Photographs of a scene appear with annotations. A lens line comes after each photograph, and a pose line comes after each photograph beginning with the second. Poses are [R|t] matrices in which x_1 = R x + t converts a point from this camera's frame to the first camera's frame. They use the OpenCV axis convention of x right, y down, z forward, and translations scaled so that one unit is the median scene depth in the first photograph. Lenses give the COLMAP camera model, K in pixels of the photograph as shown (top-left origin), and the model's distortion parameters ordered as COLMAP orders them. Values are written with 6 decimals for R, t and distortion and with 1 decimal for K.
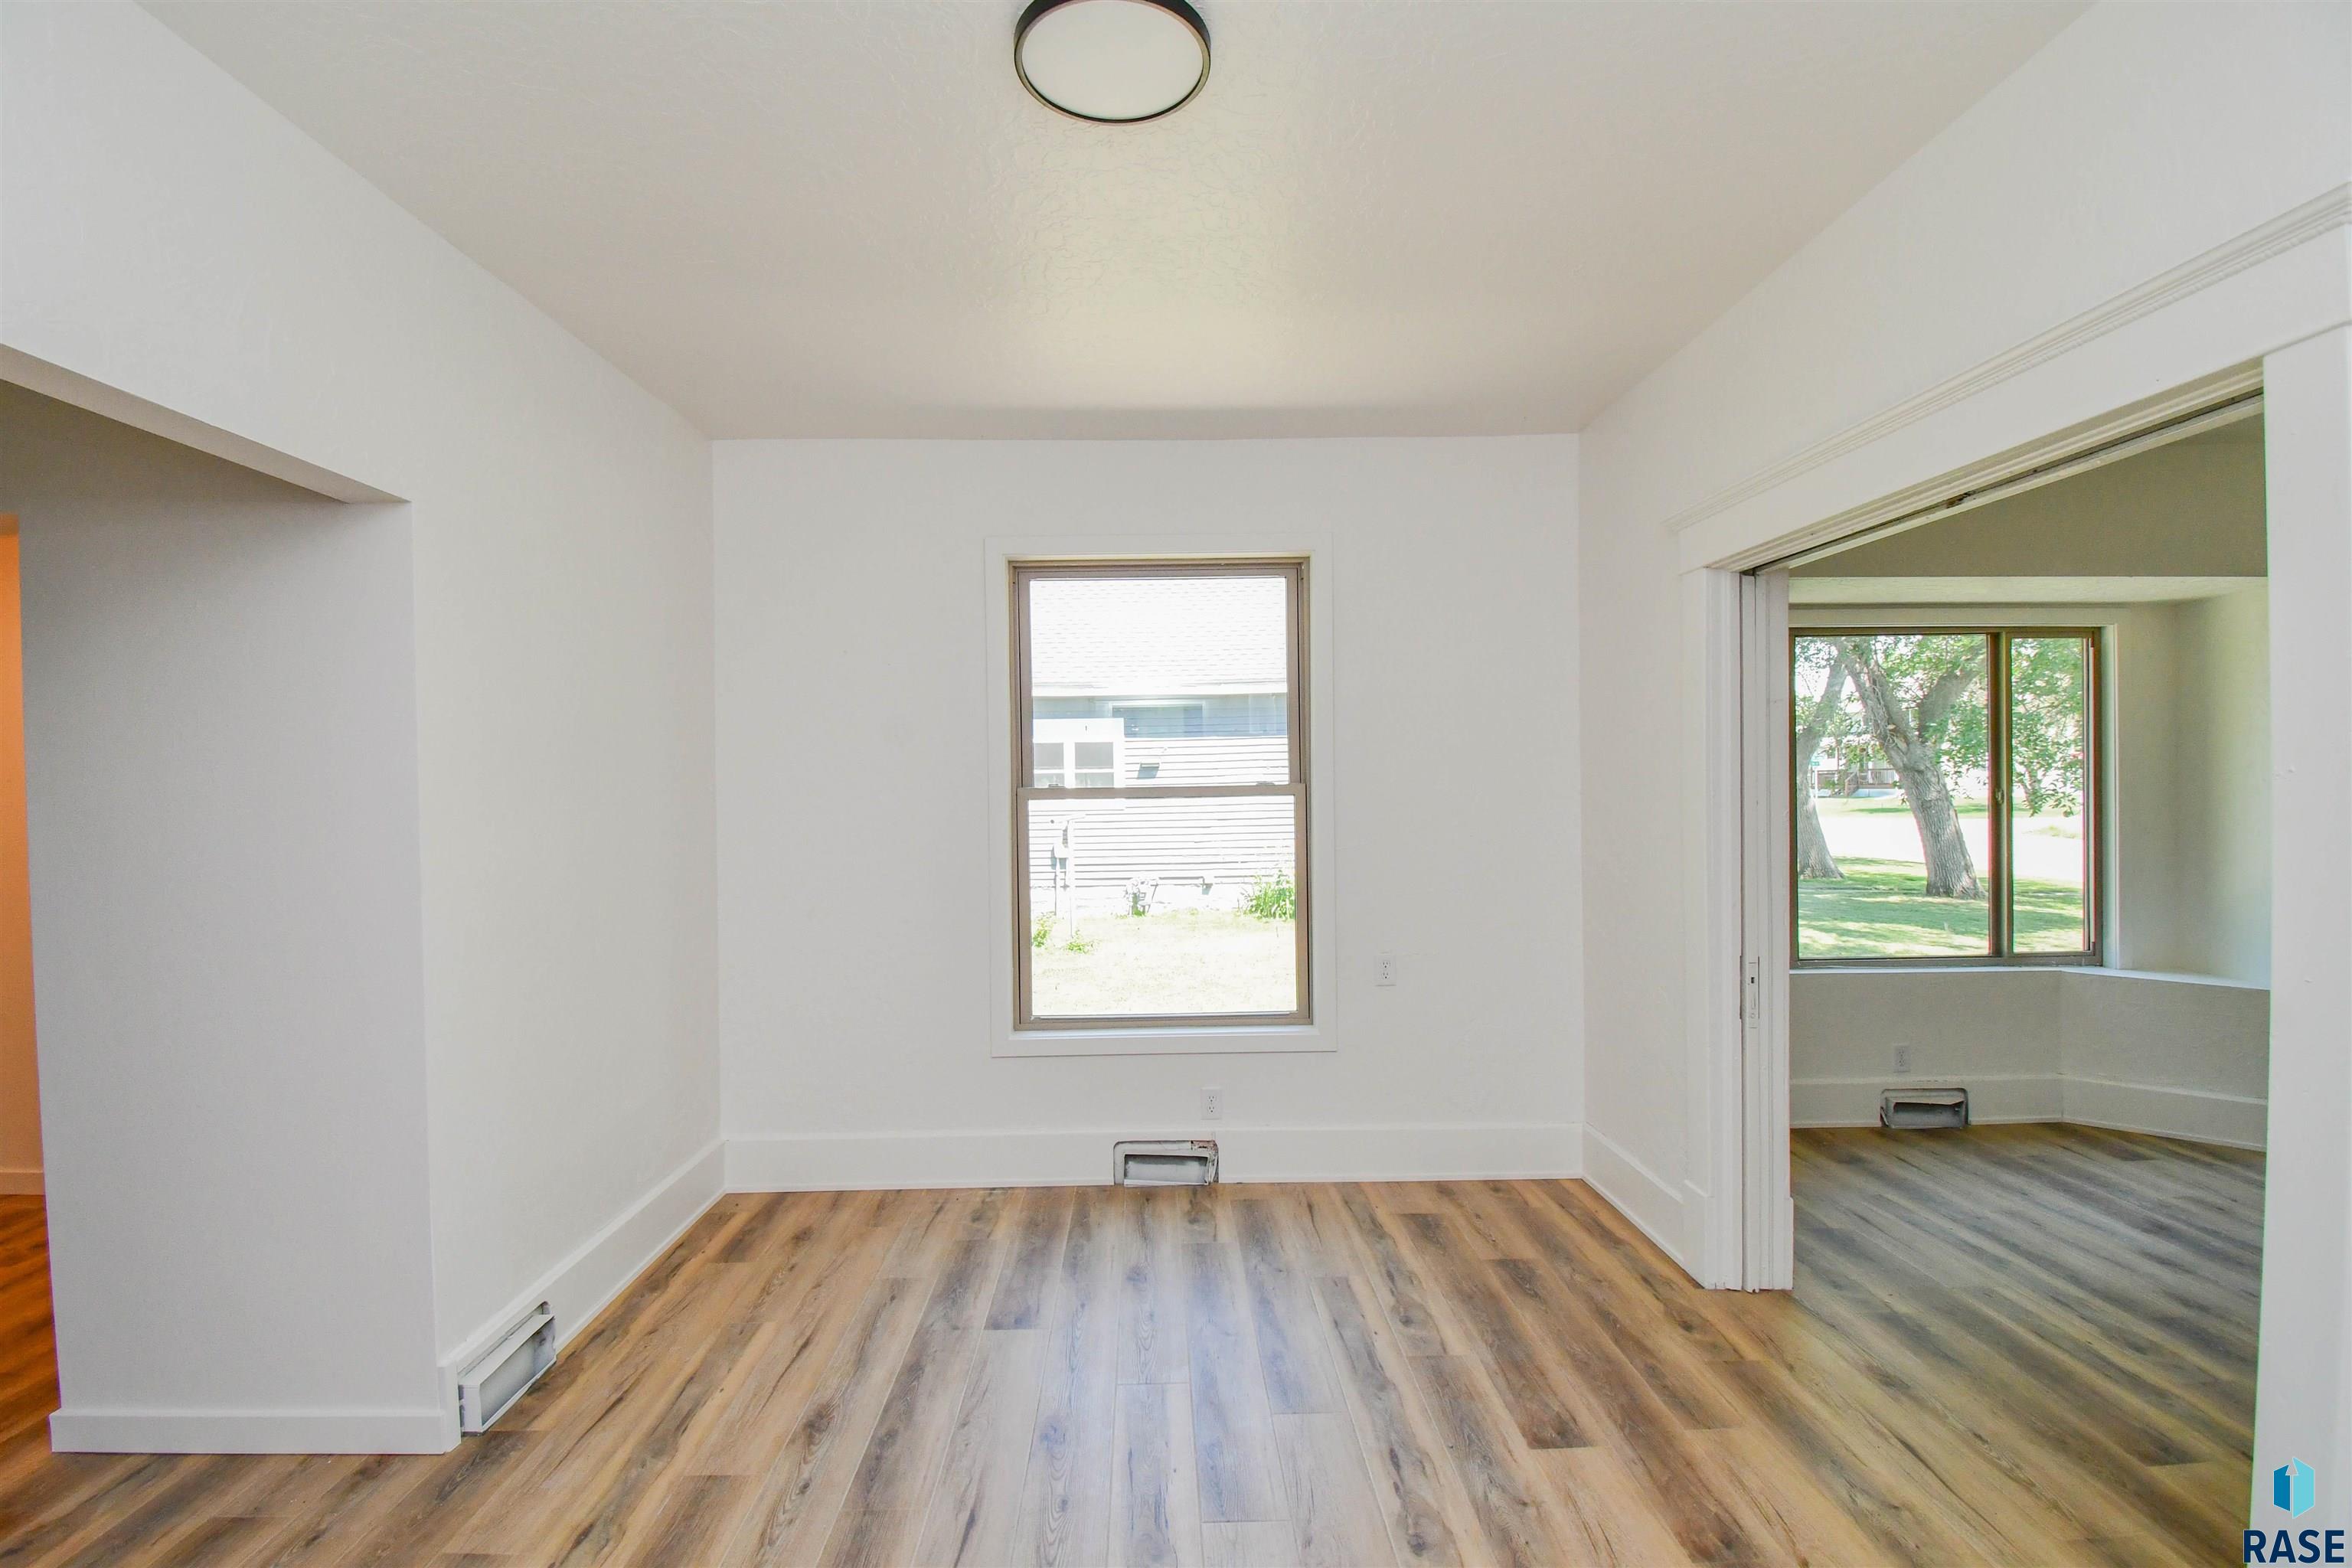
lens RADIAL K [[1059.3, 0, 1167.0], [0, 1059.3, 783.9], [0, 0, 1]] dist [0.015939, -0.025186]
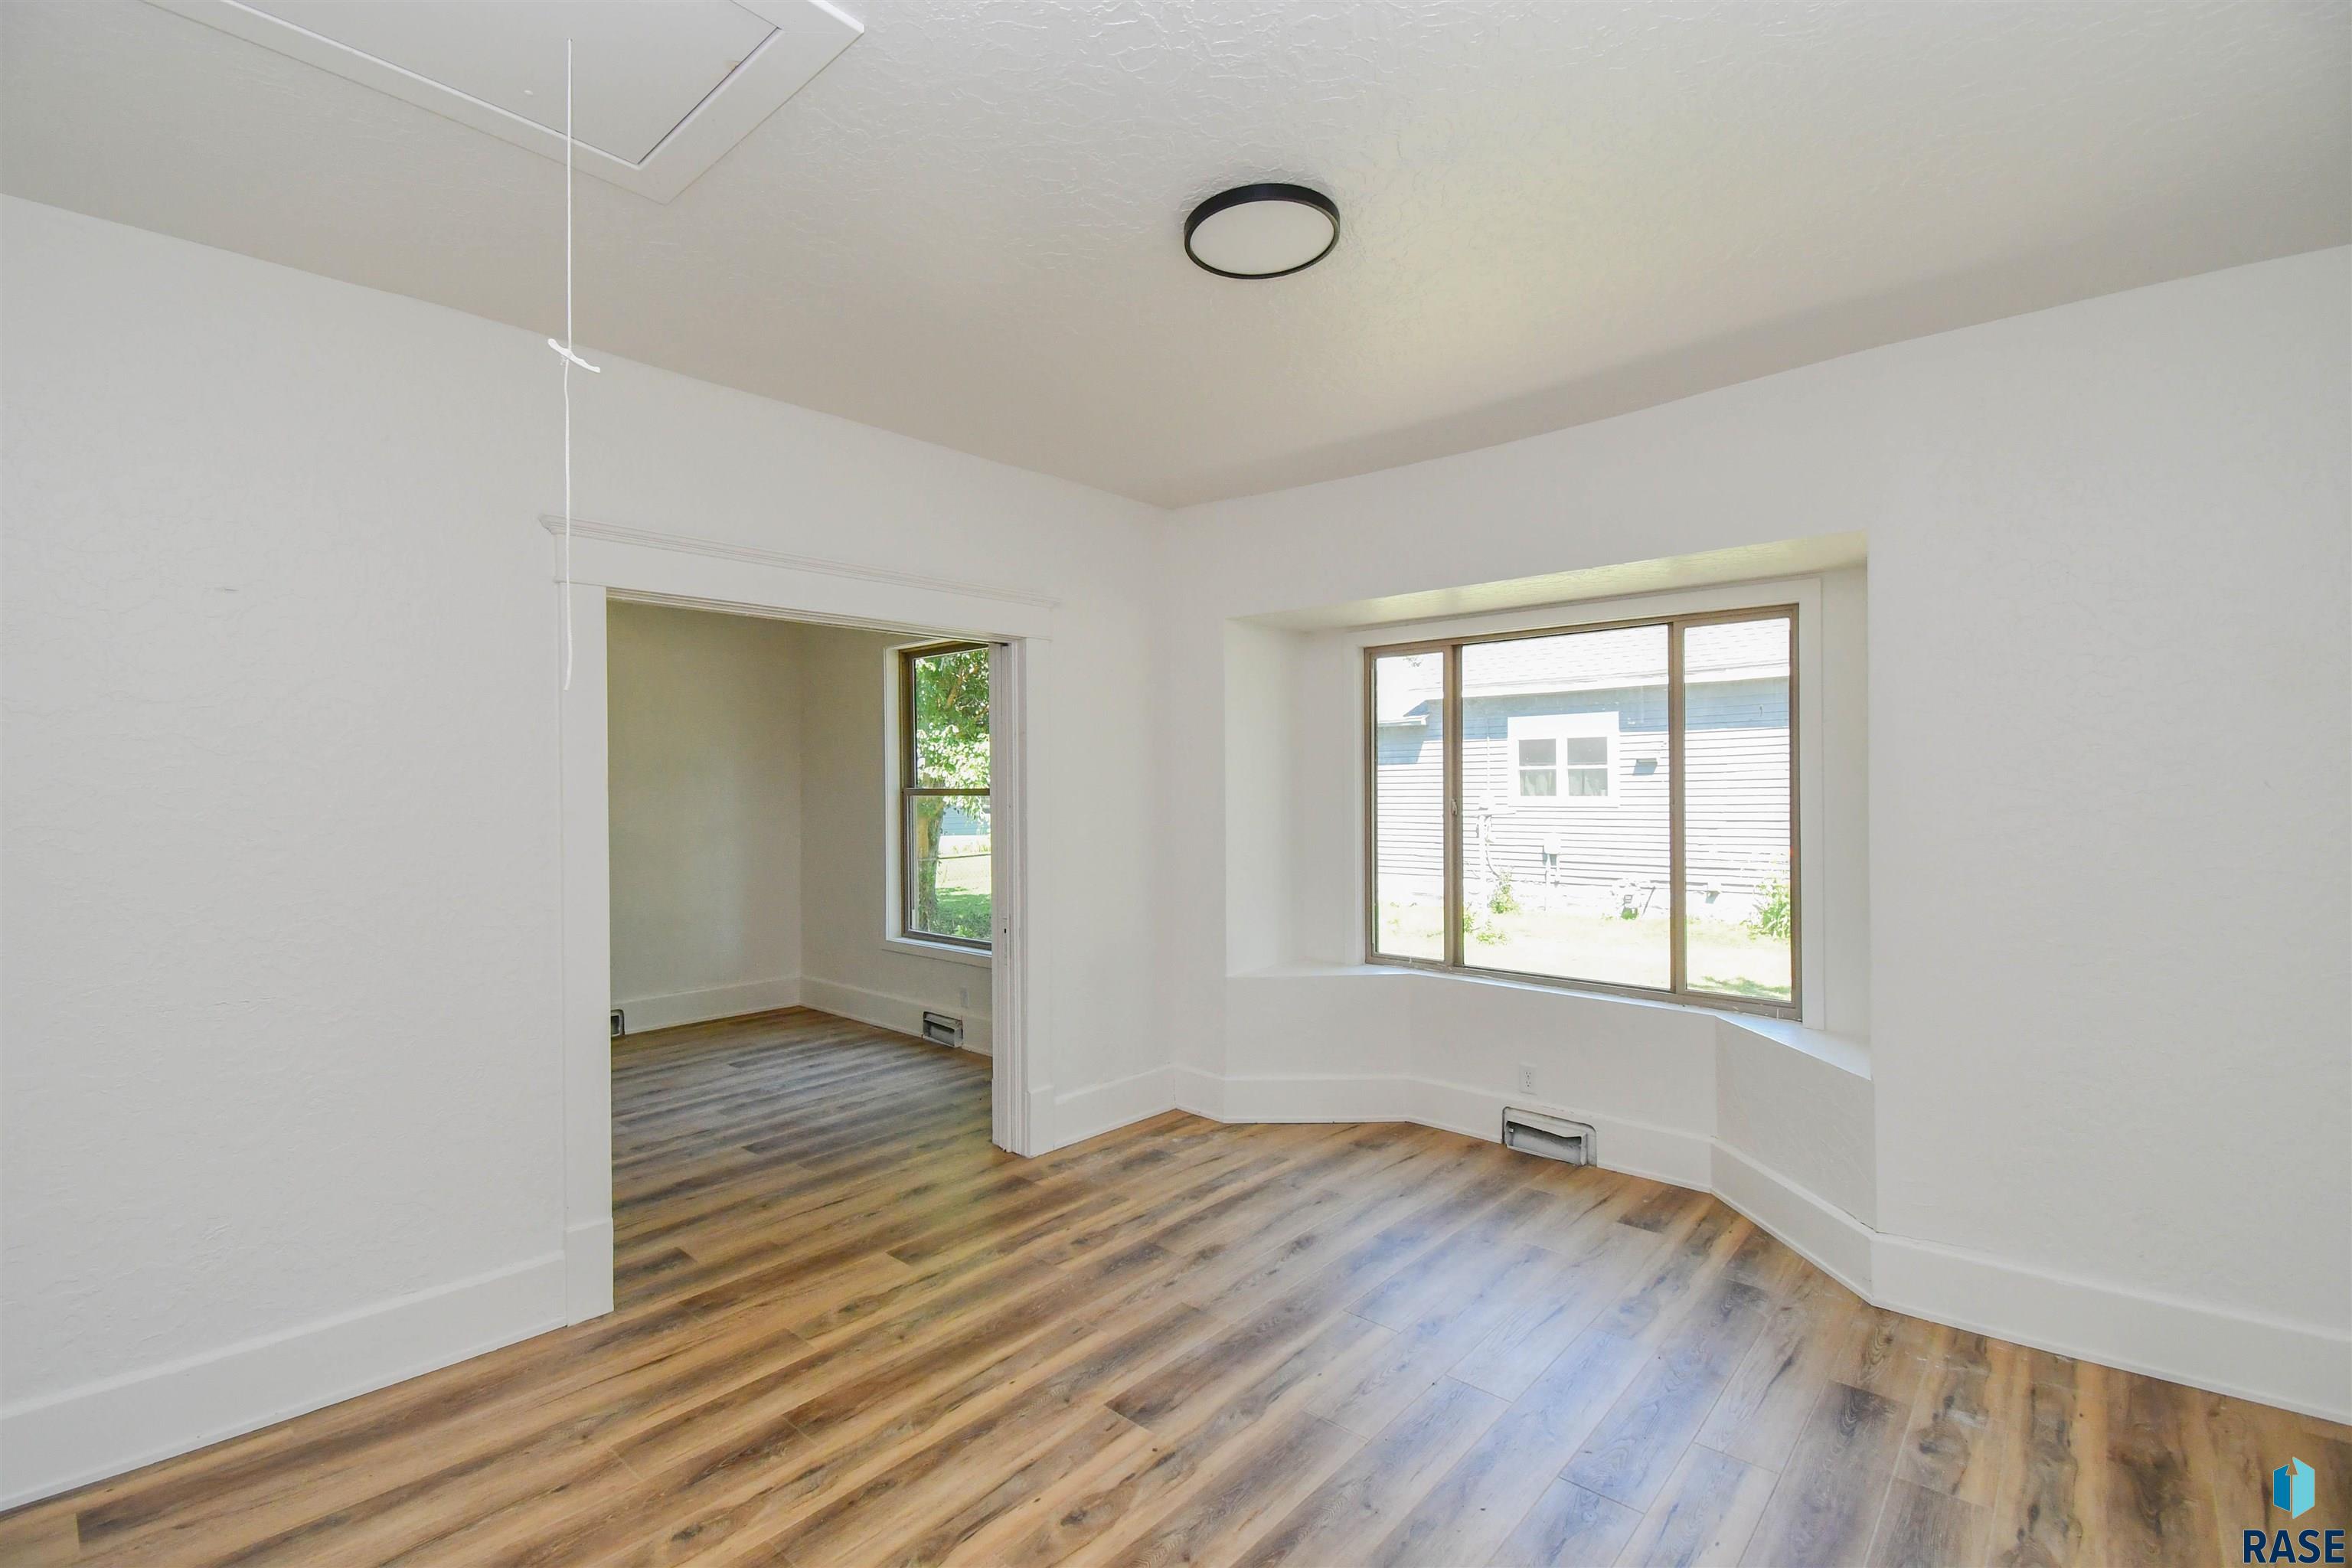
lens RADIAL K [[1059.3, 0, 1167.0], [0, 1059.3, 783.9], [0, 0, 1]] dist [0.015939, -0.025186]
pose [[0.731872, 0.008844, -0.681384, 1.121148], [-0.002991, 0.999948, 0.009766, -0.017499], [0.681435, -0.005109, 0.731861, 0.076161]]
